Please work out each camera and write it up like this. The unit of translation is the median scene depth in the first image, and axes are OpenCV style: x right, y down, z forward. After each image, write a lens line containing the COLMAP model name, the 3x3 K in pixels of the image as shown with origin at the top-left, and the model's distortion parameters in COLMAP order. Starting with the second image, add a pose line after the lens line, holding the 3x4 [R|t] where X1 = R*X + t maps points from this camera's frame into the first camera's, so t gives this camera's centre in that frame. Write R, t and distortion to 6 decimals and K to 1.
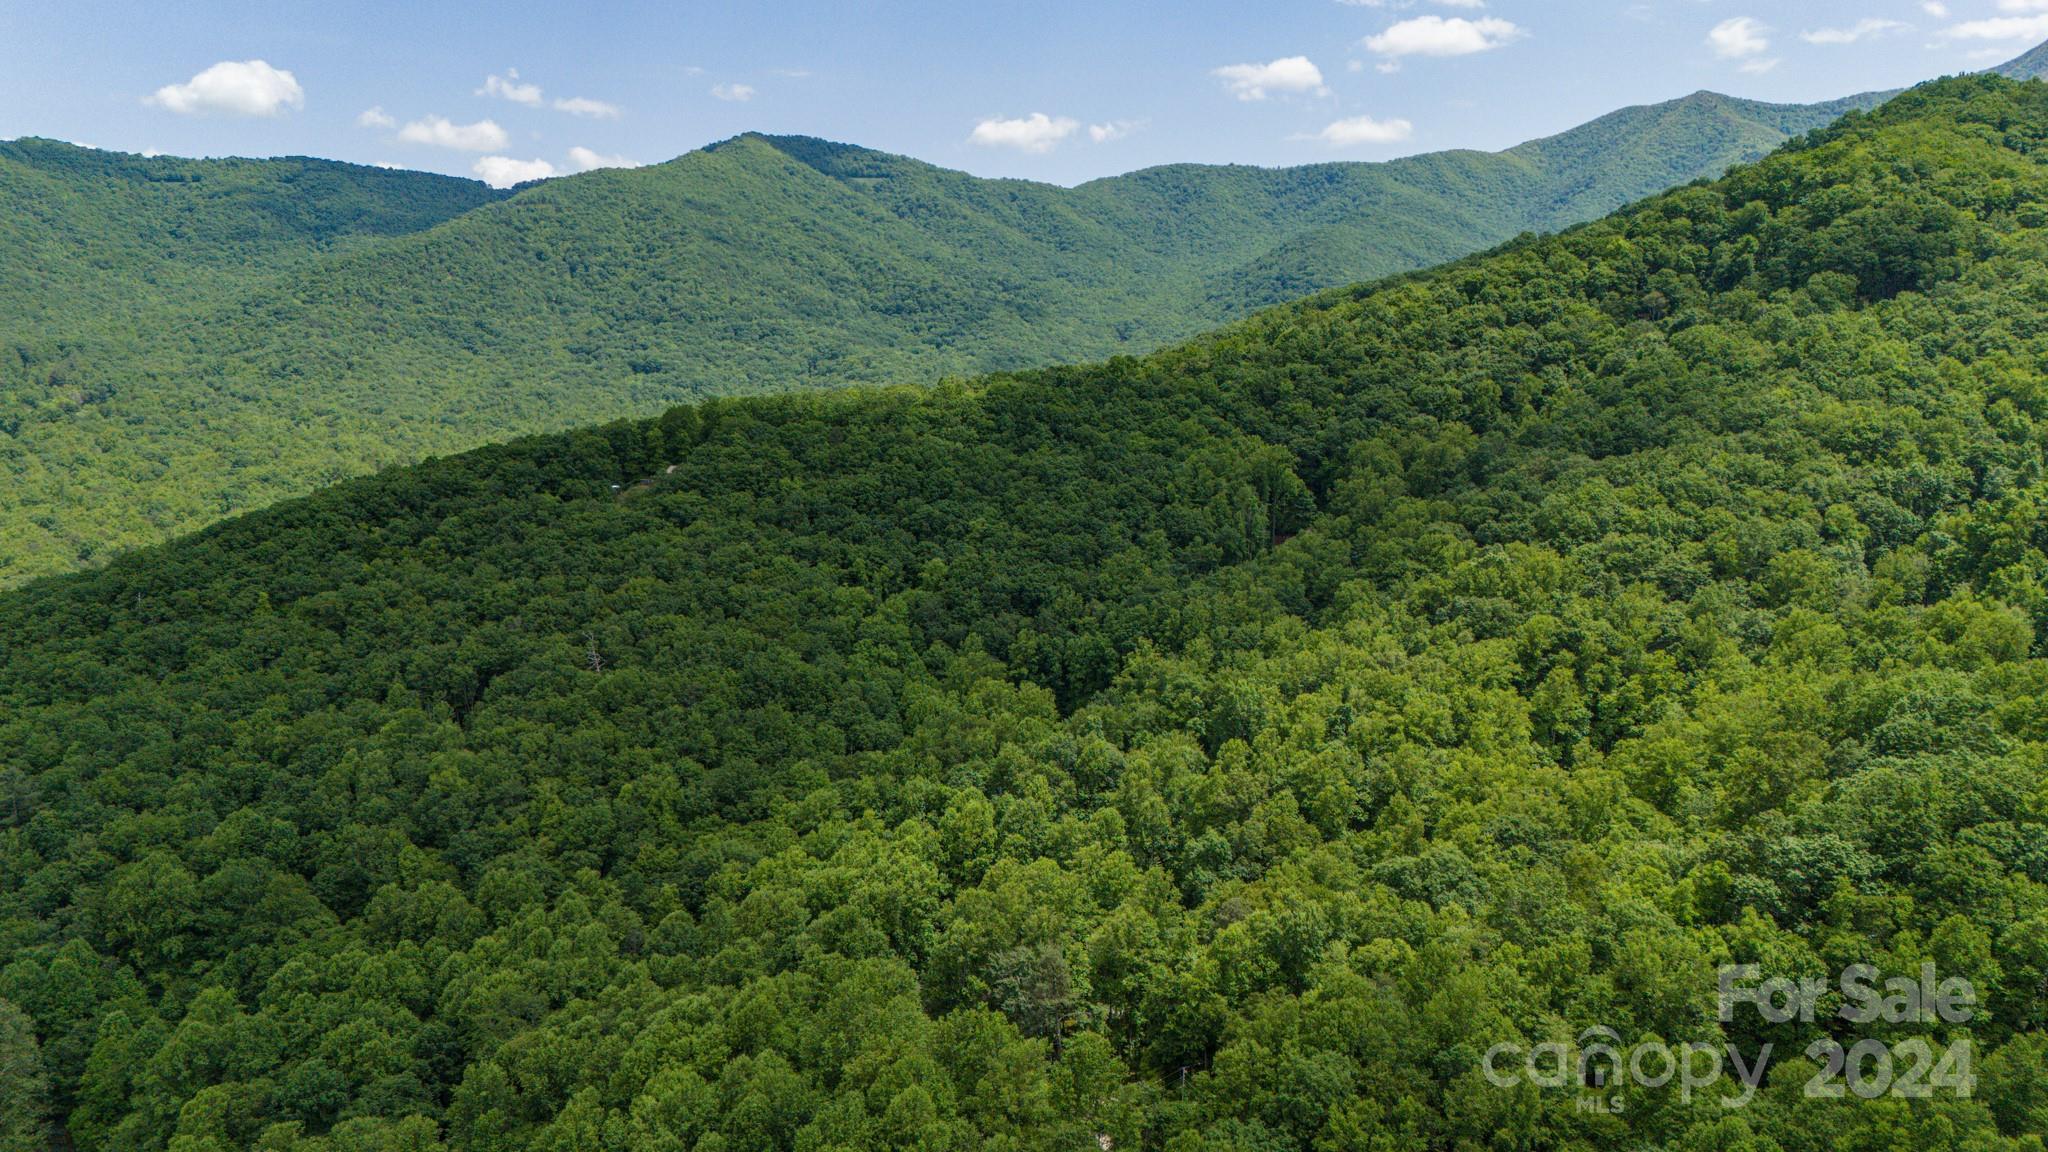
lens RADIAL K [[1493.4, 0, 1031.0], [0, 1493.4, 582.6], [0, 0, 1]] dist [0.076132, -0.069214]
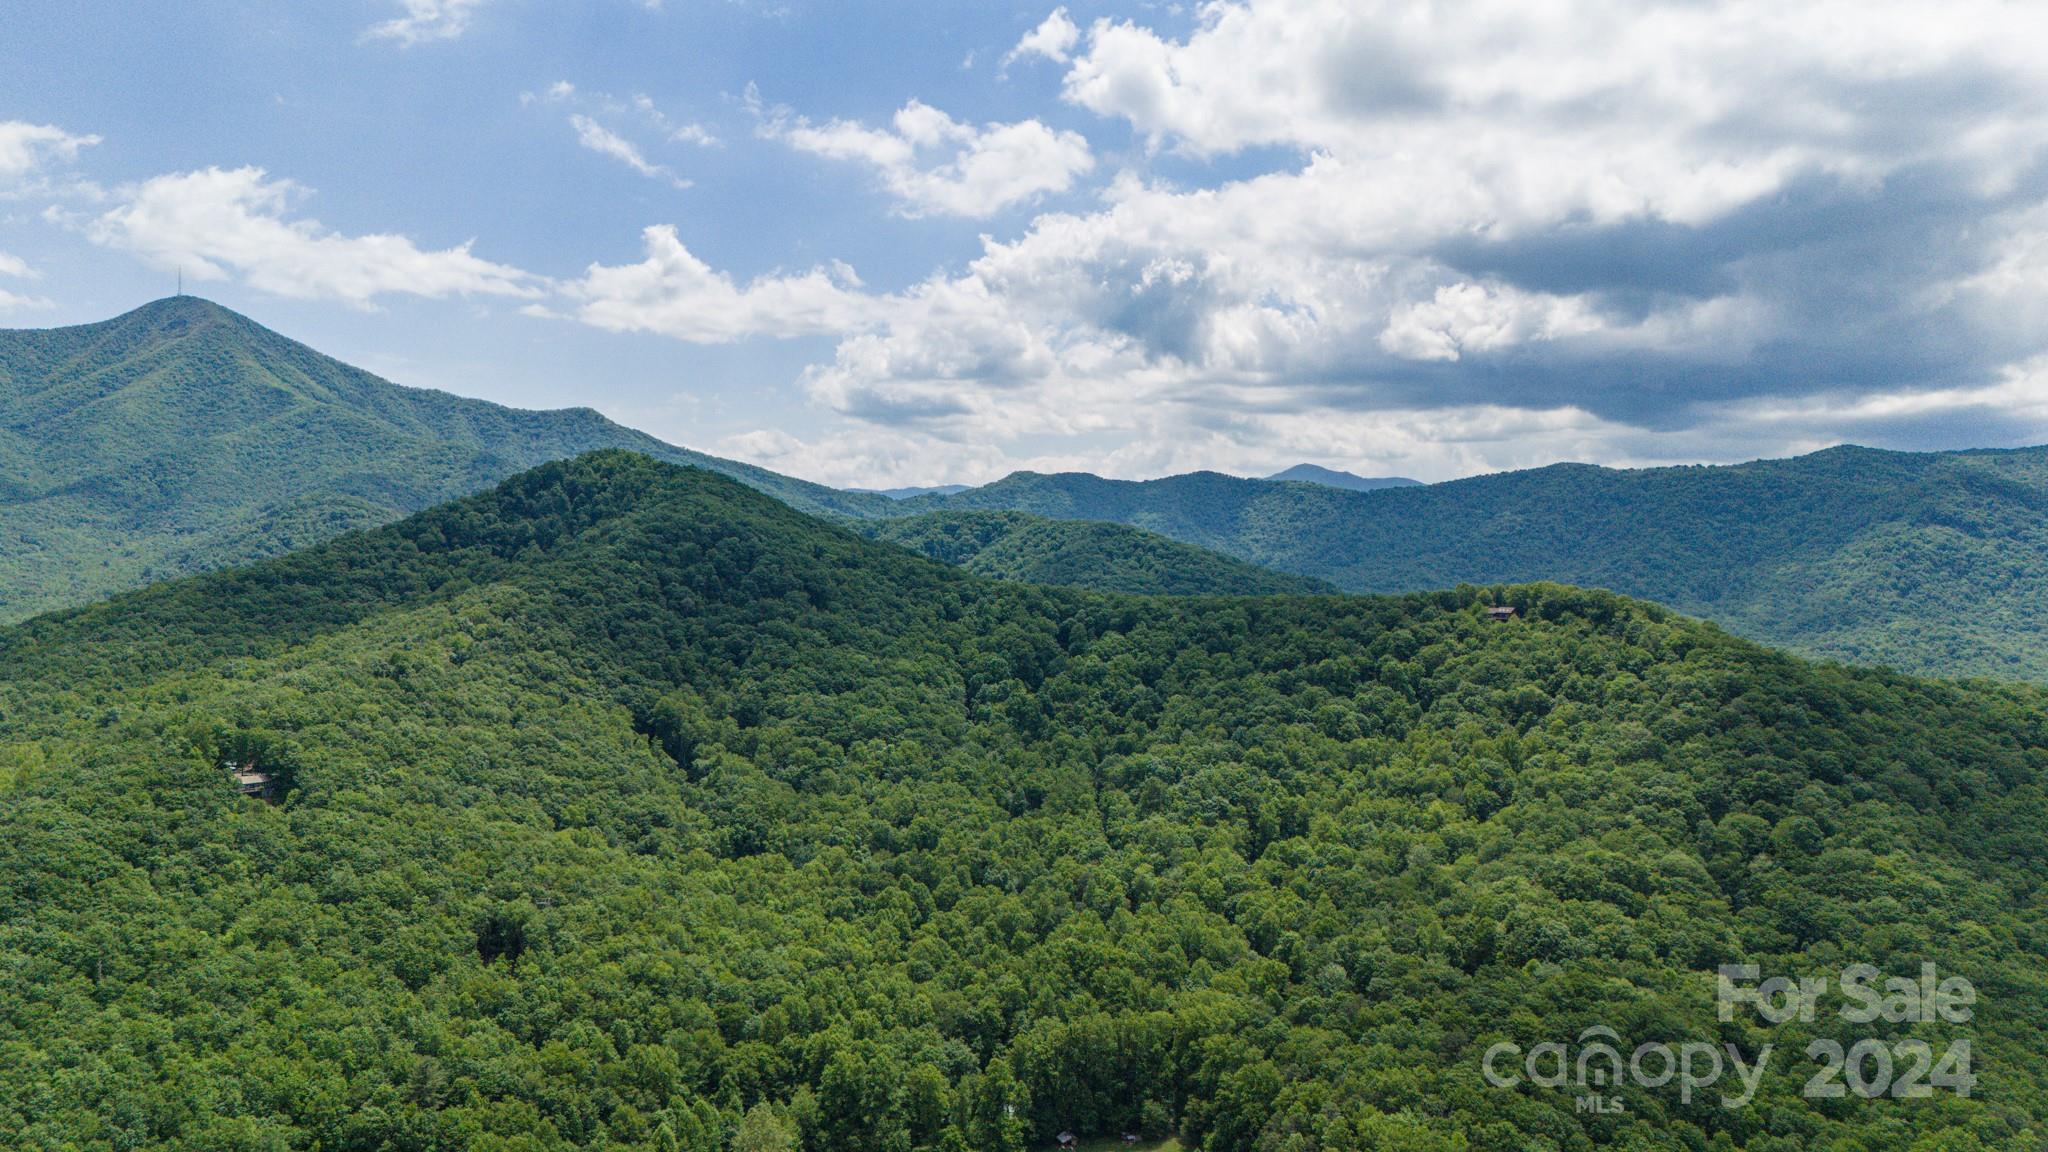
lens RADIAL K [[1493.4, 0, 1011.2], [0, 1493.4, 614.3], [0, 0, 1]] dist [0.076132, -0.069214]
pose [[0.382761, -0.037770, 0.923075, -1.415941], [0.144423, 0.989326, -0.019406, -0.124239], [-0.912489, 0.140741, 0.384130, 0.032525]]
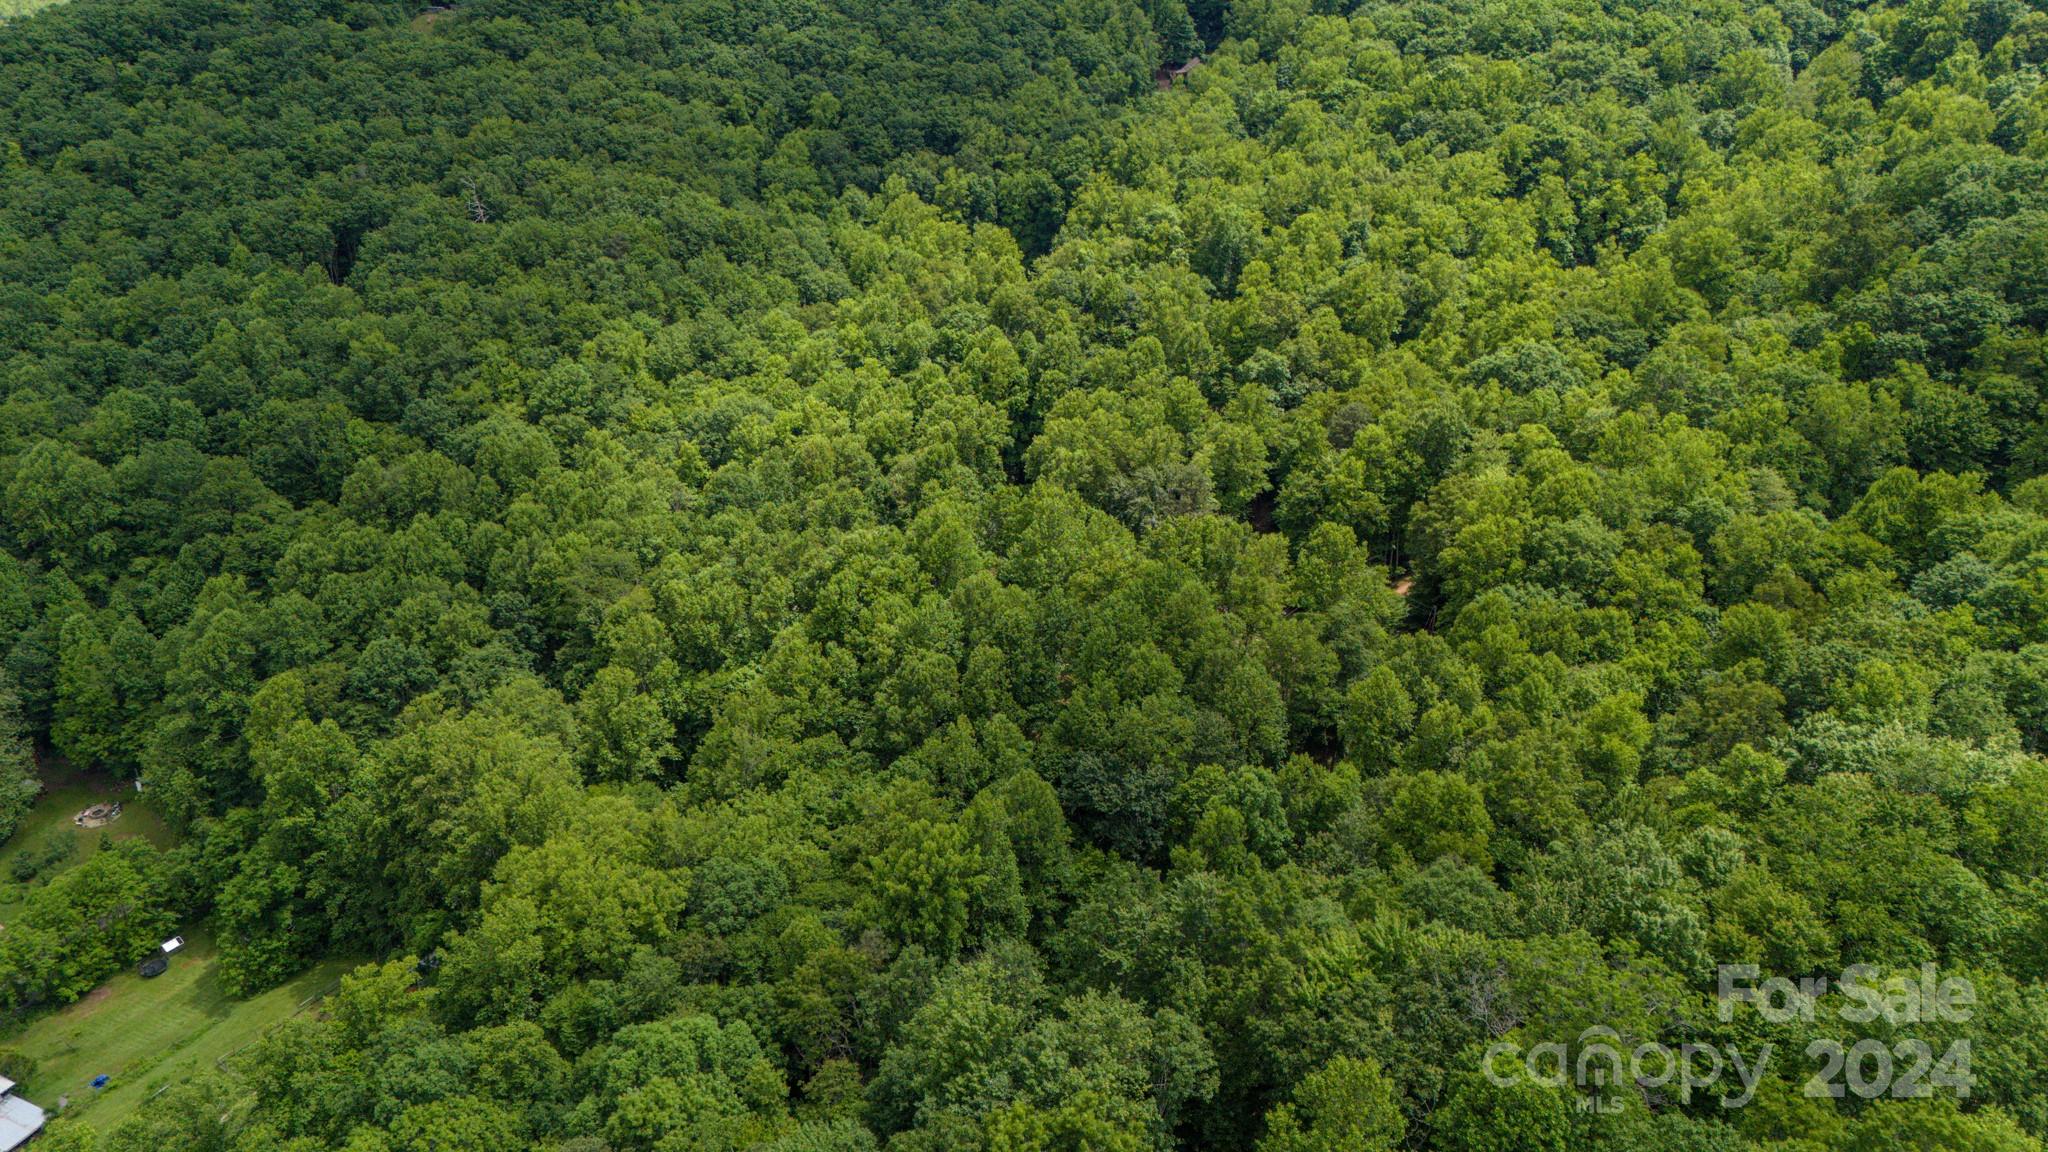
lens RADIAL K [[1493.4, 0, 1028.5], [0, 1493.4, 579.6], [0, 0, 1]] dist [0.076132, -0.069214]
pose [[0.975492, -0.082705, 0.203901, -0.176021], [0.026163, 0.963694, 0.265723, 0.032603], [-0.218475, -0.253876, 0.942240, 0.049577]]
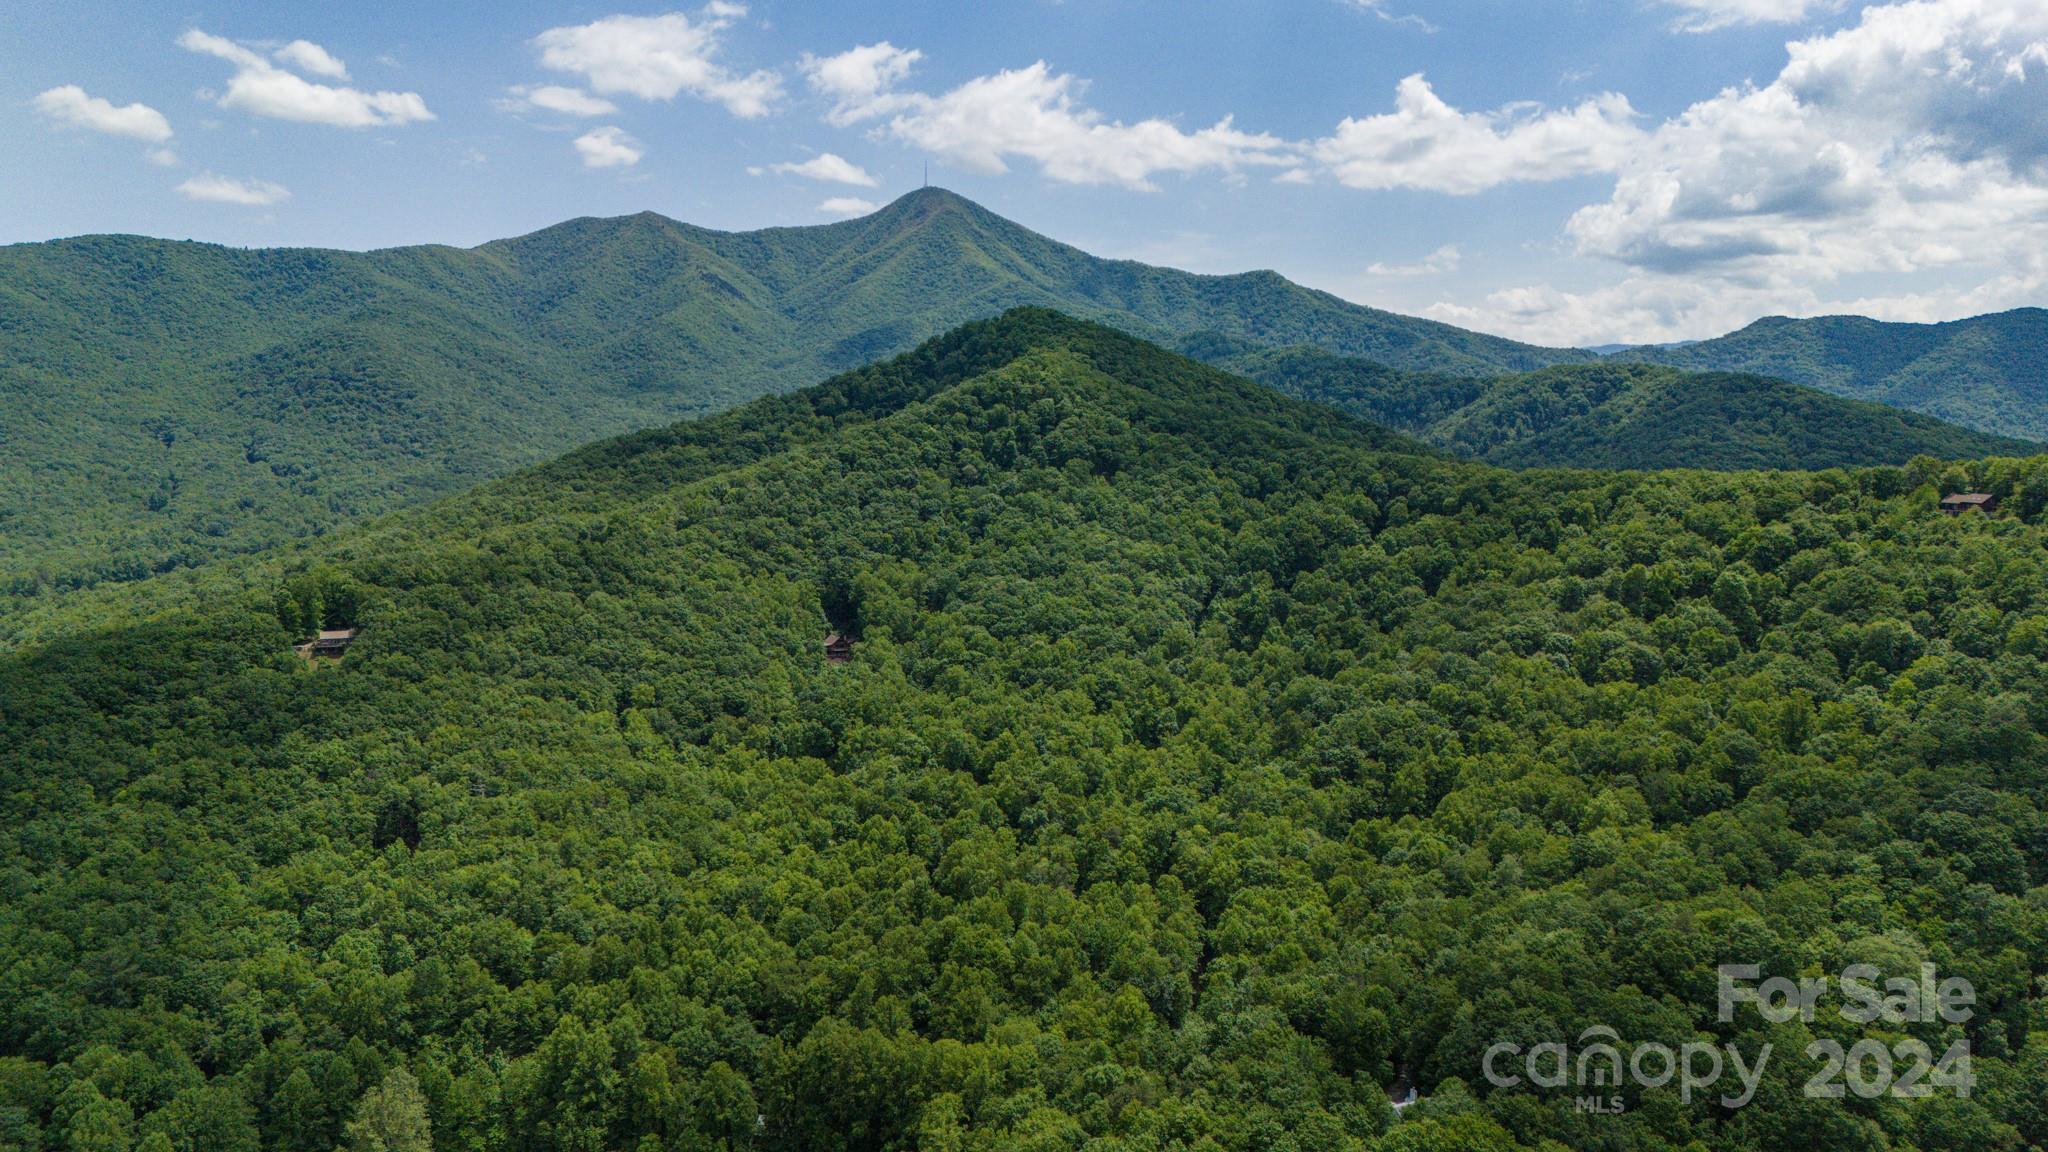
lens RADIAL K [[1493.4, 0, 1015.3], [0, 1493.4, 575.9], [0, 0, 1]] dist [0.076132, -0.069214]
pose [[0.776716, -0.067162, 0.626260, -0.741916], [0.099554, 0.994891, -0.016776, -0.065150], [-0.621933, 0.075377, 0.779434, -0.318973]]
